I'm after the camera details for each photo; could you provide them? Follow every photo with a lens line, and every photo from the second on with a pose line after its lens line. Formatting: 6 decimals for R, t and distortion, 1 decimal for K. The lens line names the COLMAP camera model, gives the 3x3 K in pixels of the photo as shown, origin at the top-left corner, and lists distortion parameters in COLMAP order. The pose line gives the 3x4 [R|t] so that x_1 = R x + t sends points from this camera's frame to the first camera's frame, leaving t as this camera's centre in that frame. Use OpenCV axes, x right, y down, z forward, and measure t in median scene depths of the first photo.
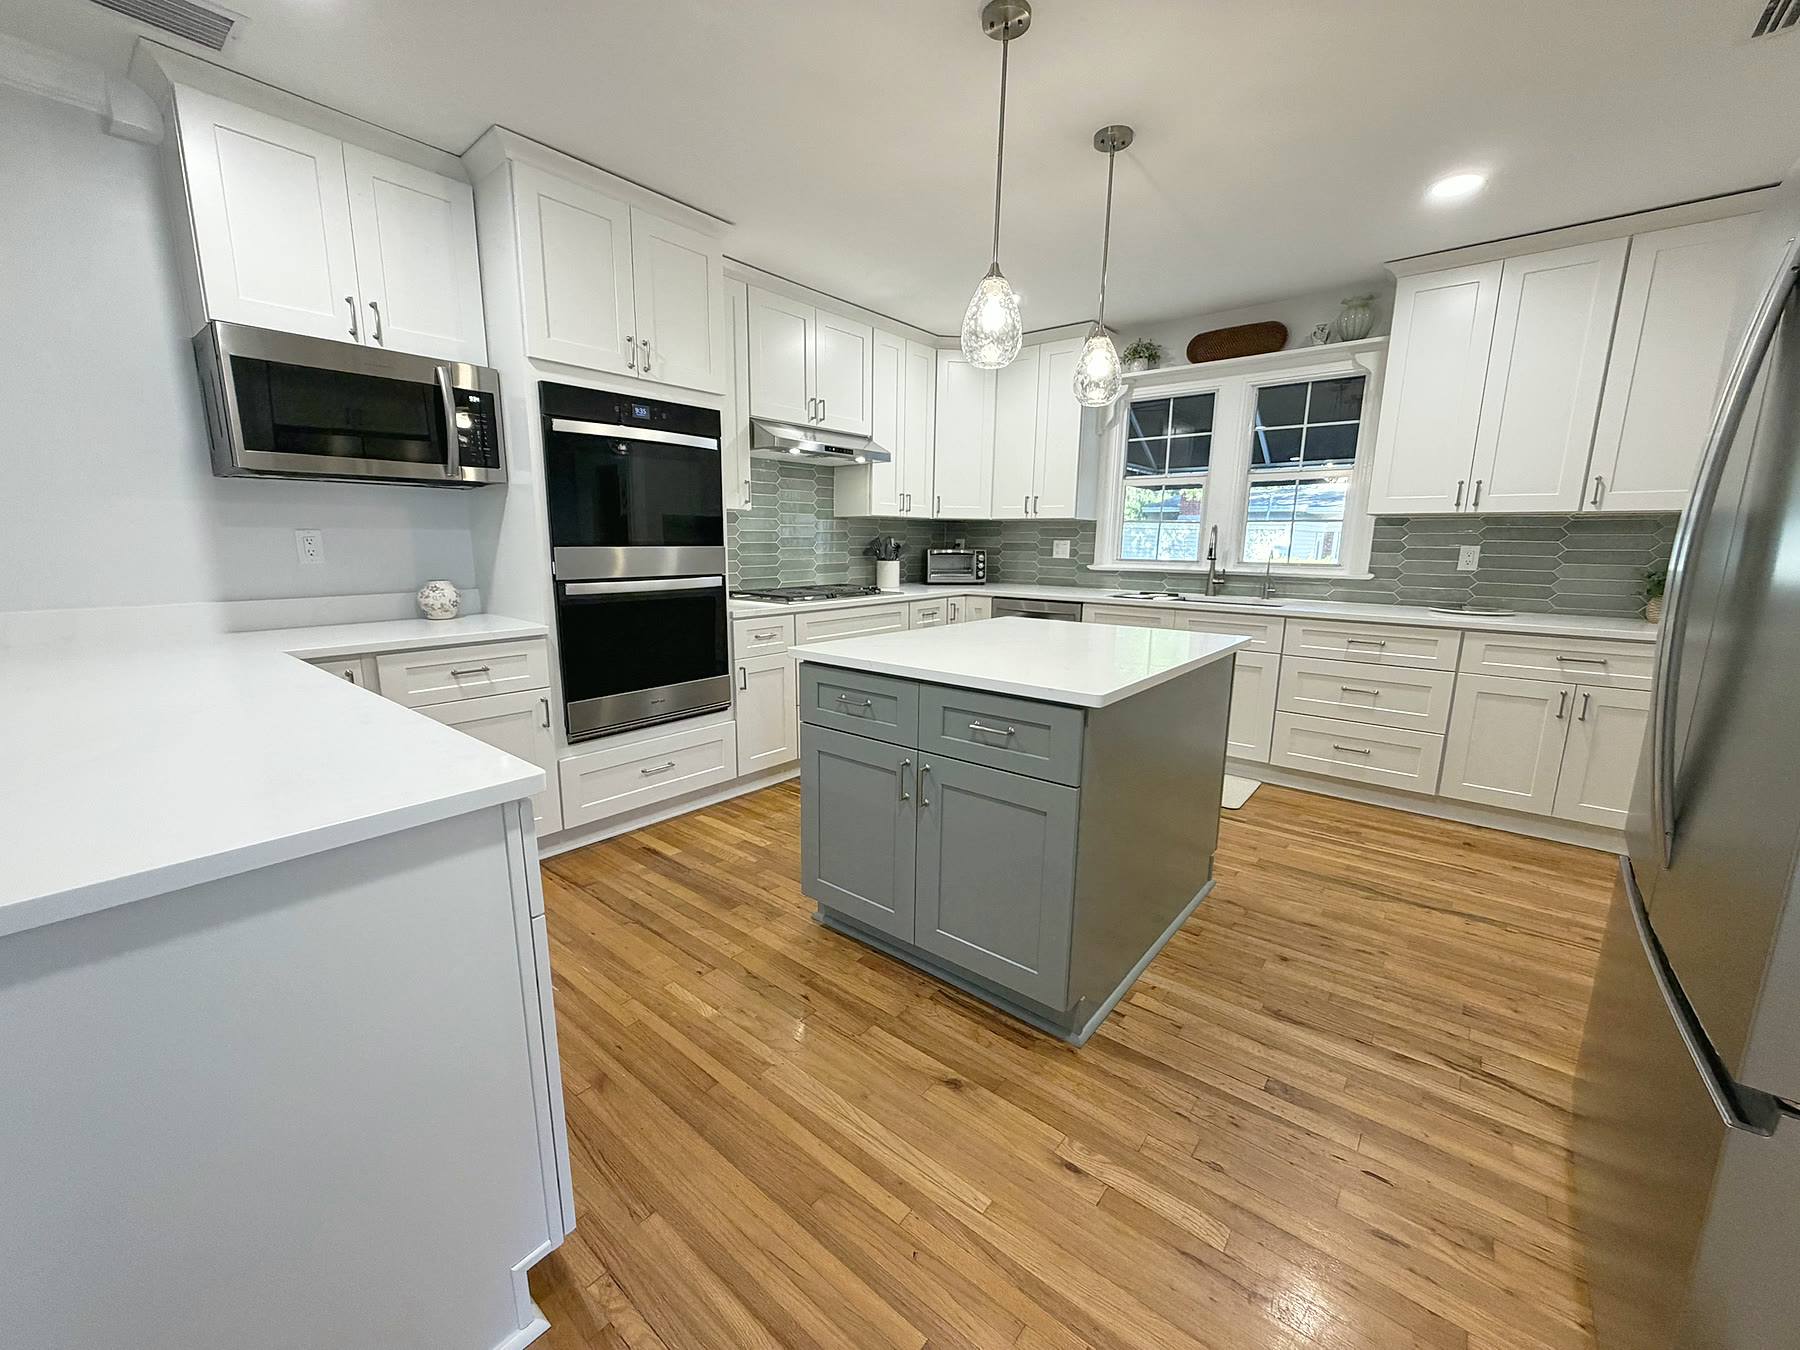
lens RADIAL K [[713.7, 0, 894.5], [0, 713.7, 677.7], [0, 0, 1]] dist [-0.000165, -0.000099]
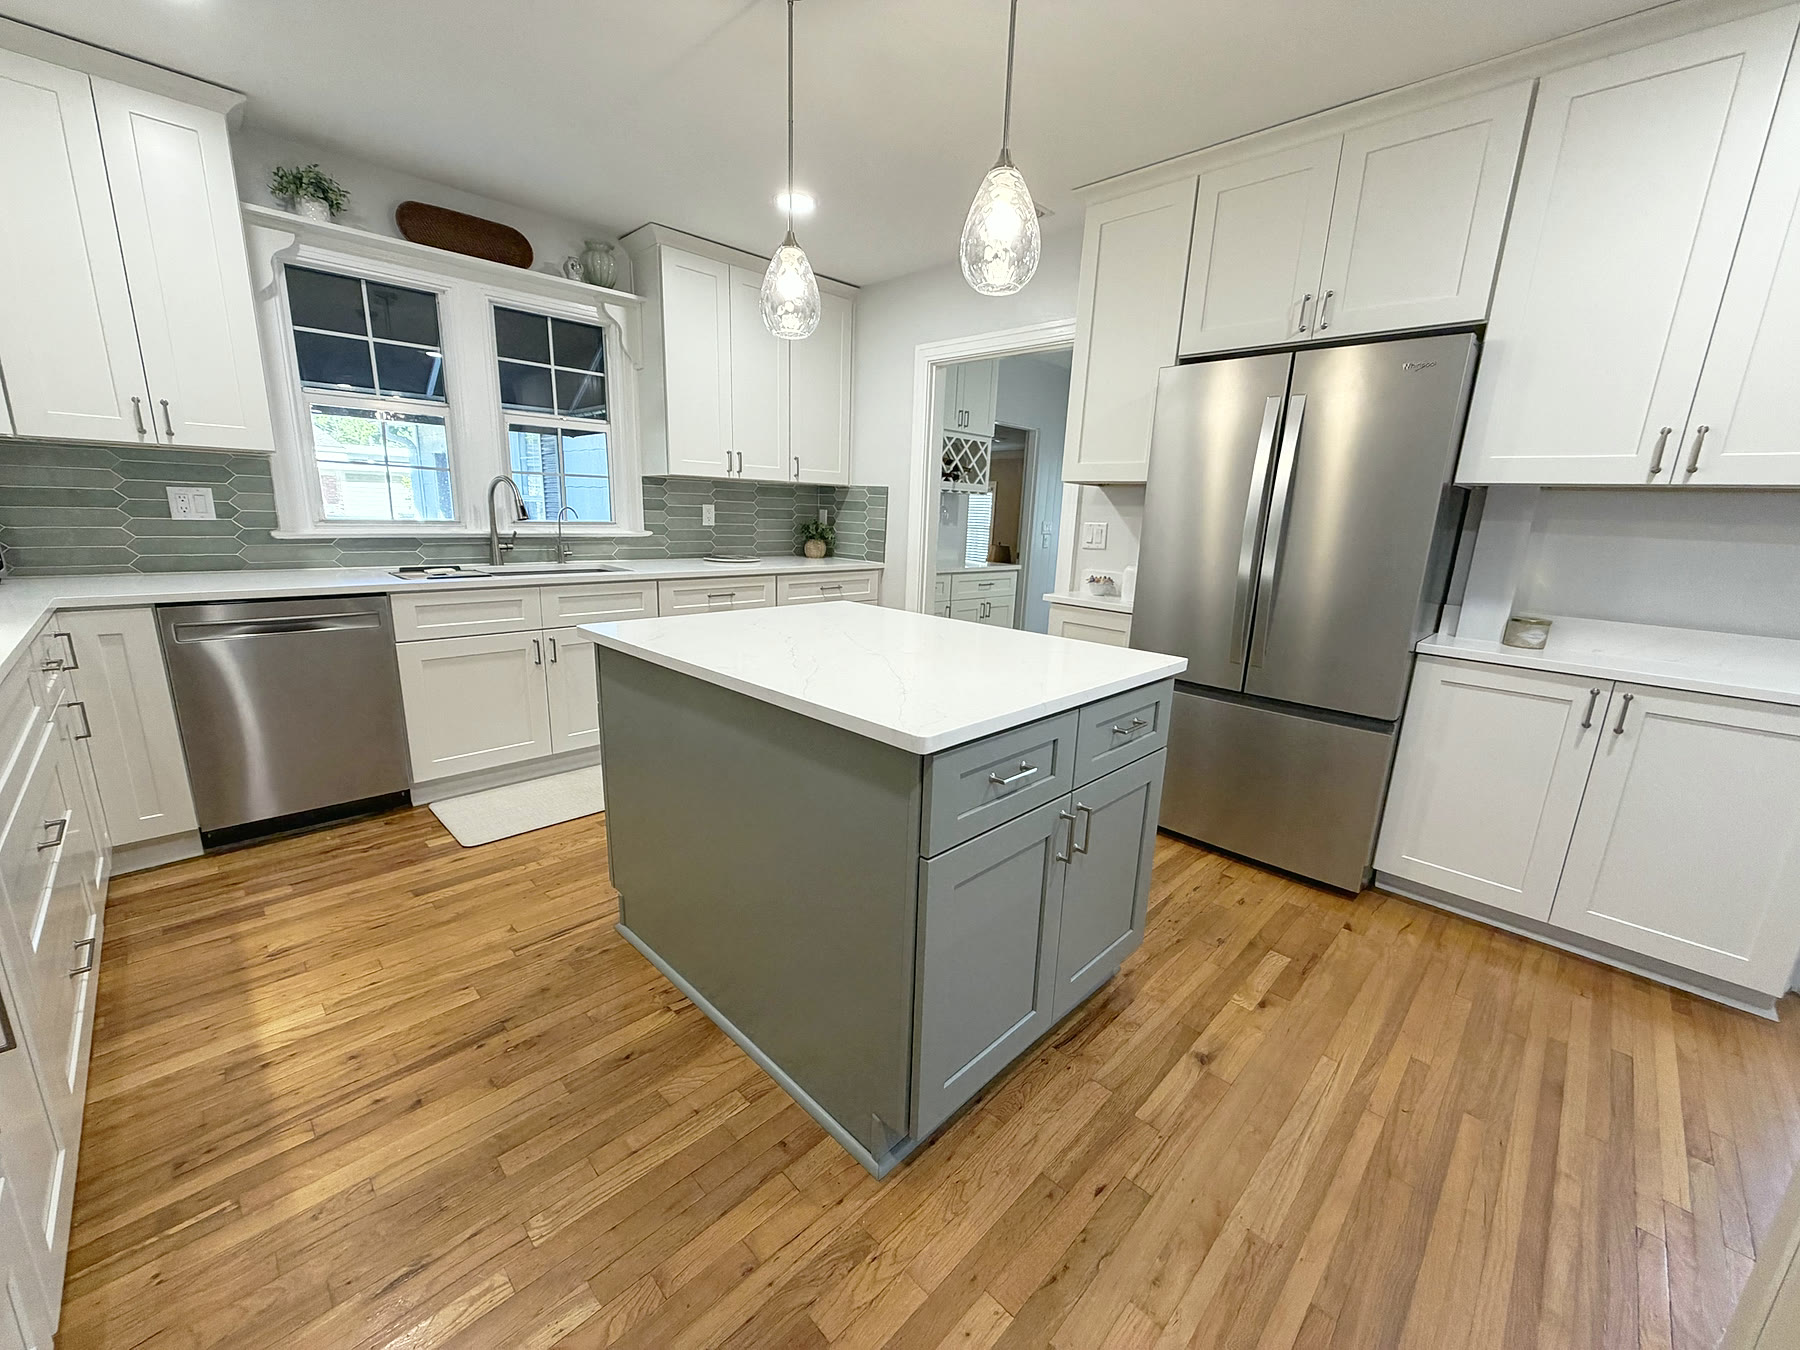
lens RADIAL K [[713.7, 0, 894.5], [0, 713.7, 677.7], [0, 0, 1]] dist [-0.000165, -0.000099]
pose [[0.092955, -0.238296, 0.966734, -0.324552], [0.157867, 0.962183, 0.221995, -0.102368], [-0.983075, 0.131980, 0.127059, 0.486299]]
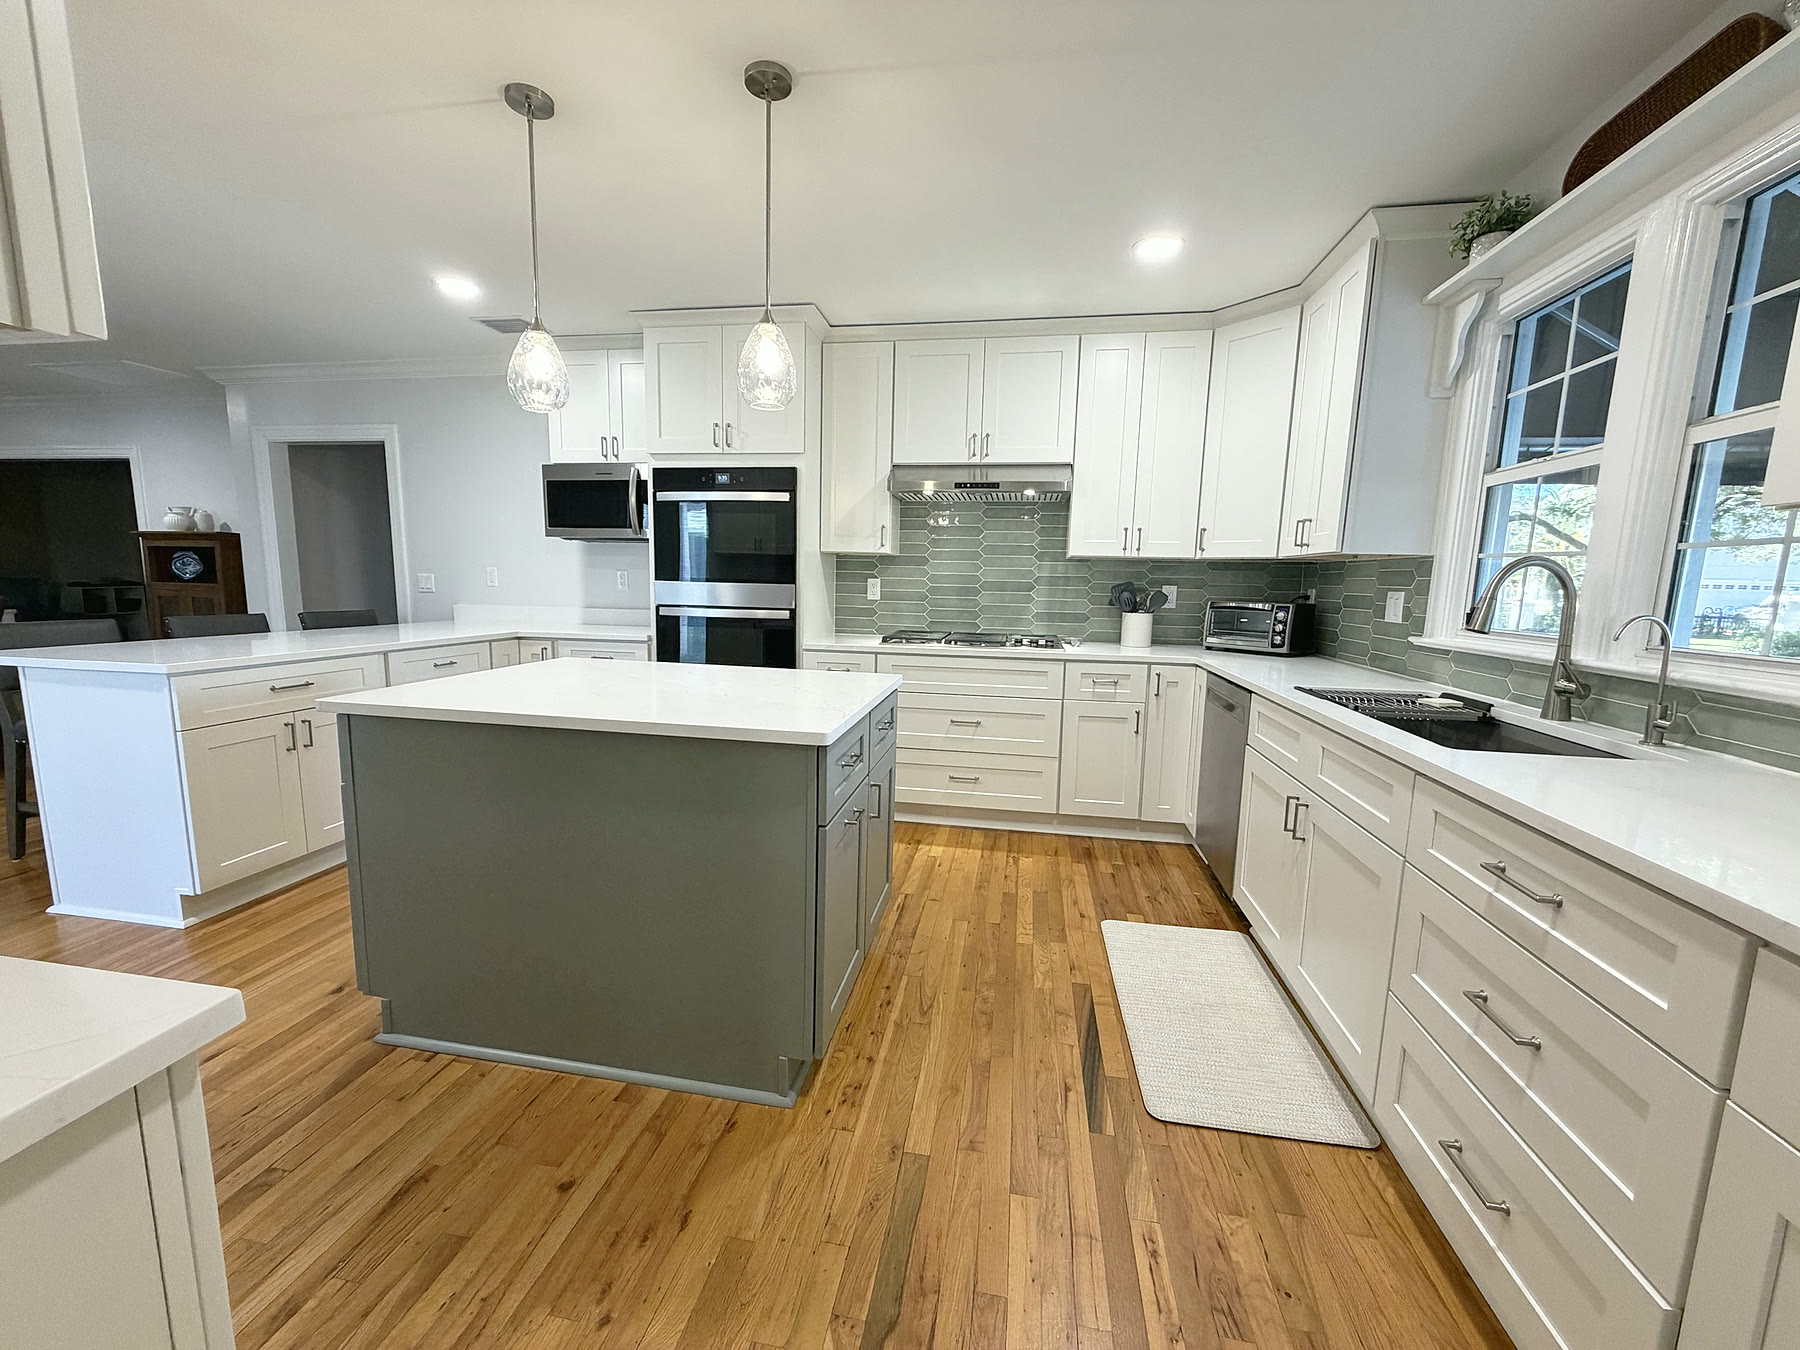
lens RADIAL K [[713.7, 0, 894.5], [0, 713.7, 677.7], [0, 0, 1]] dist [-0.000165, -0.000099]
pose [[0.490430, 0.121716, -0.862939, 0.627619], [-0.186855, 0.981857, 0.032295, -0.079398], [0.851213, 0.145406, 0.504275, 0.442369]]
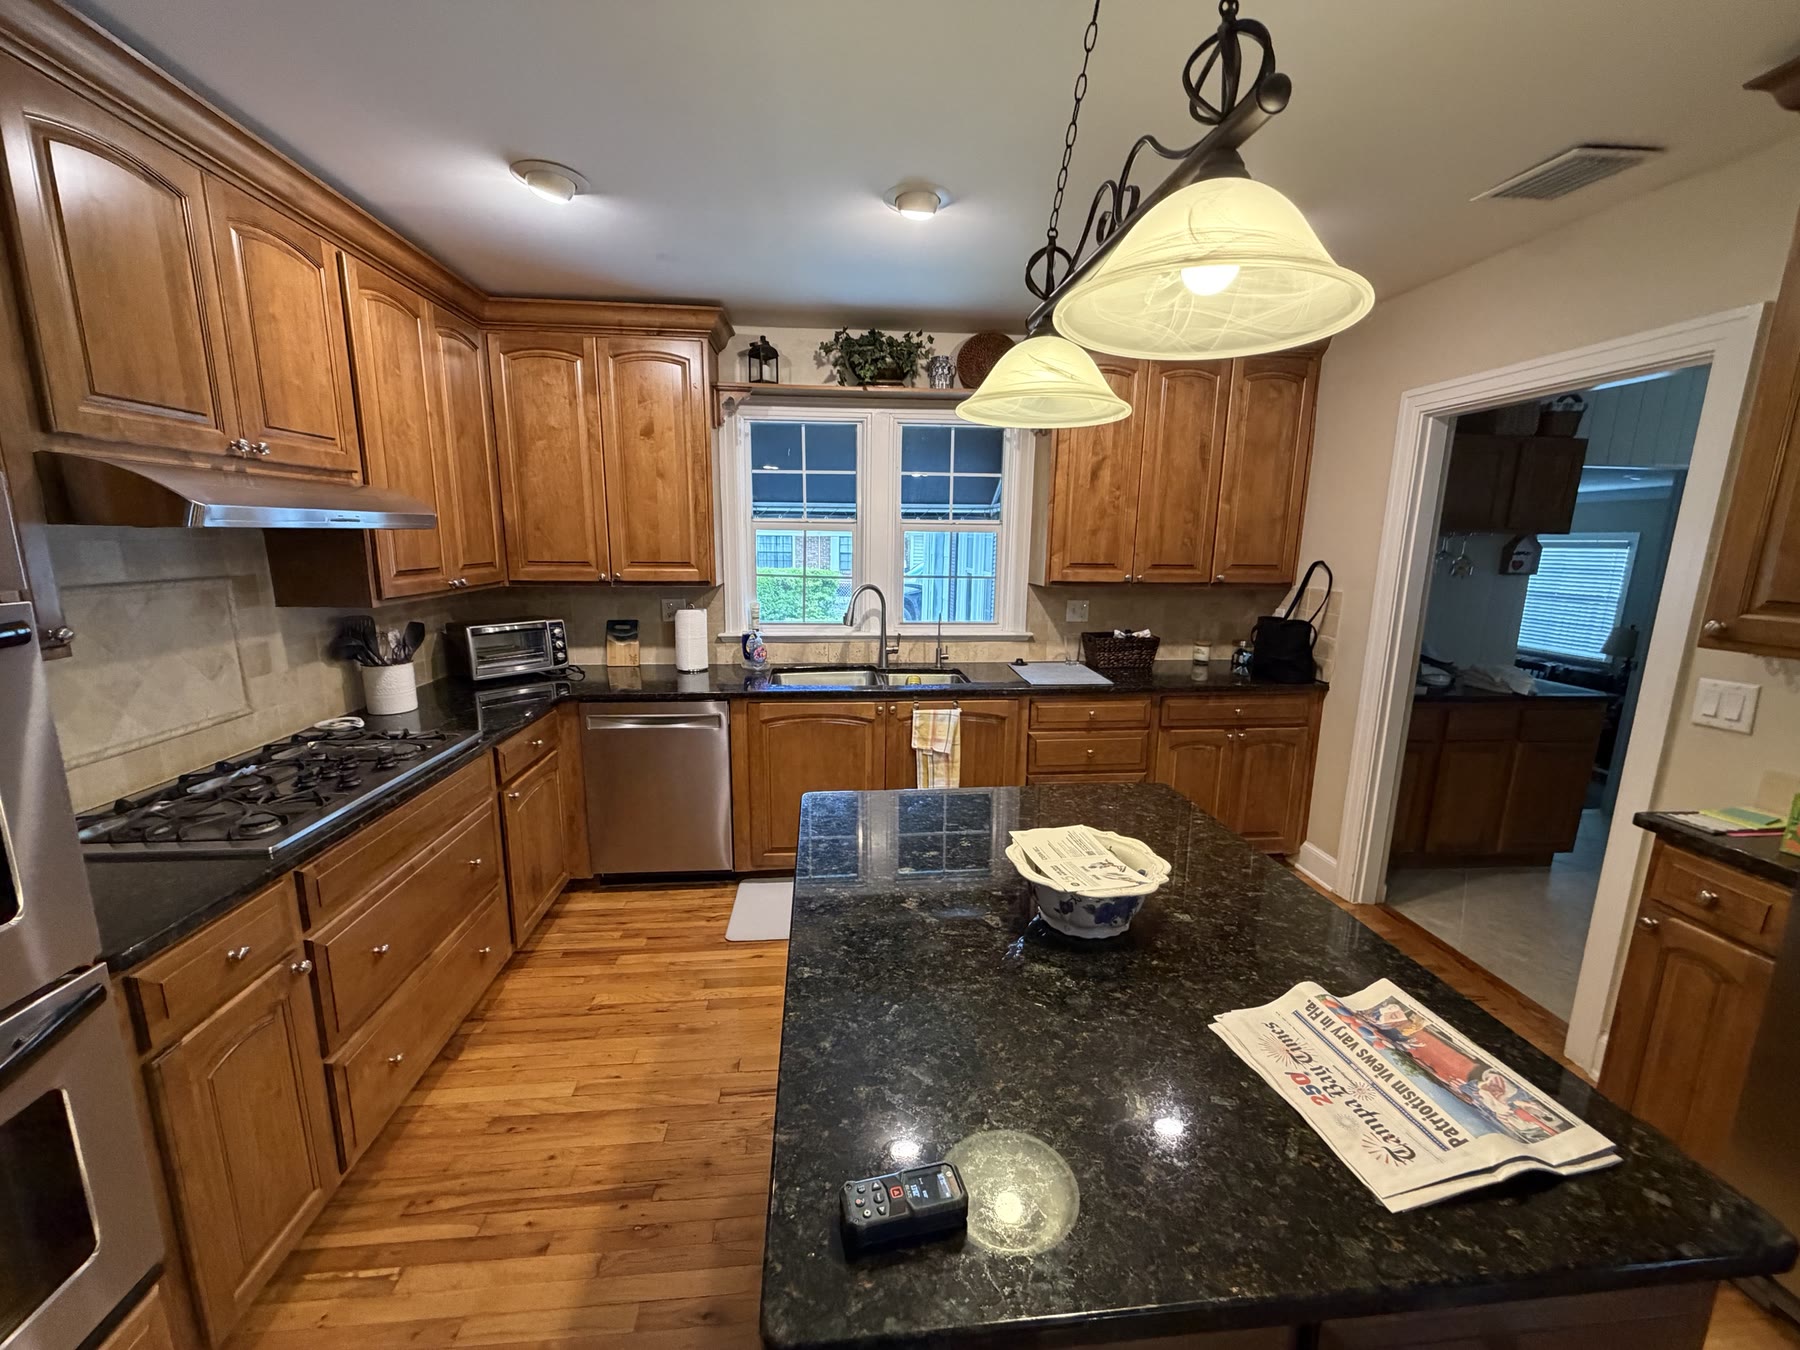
lens RADIAL K [[703.9, 0, 893.1], [0, 703.9, 669.7], [0, 0, 1]] dist [-0.000060, -0.003548]
pose [[0.710937, -0.134337, 0.690306, -0.132861], [0.132925, 0.989561, 0.055676, -0.154308], [-0.690579, 0.052177, 0.721372, 0.386458]]
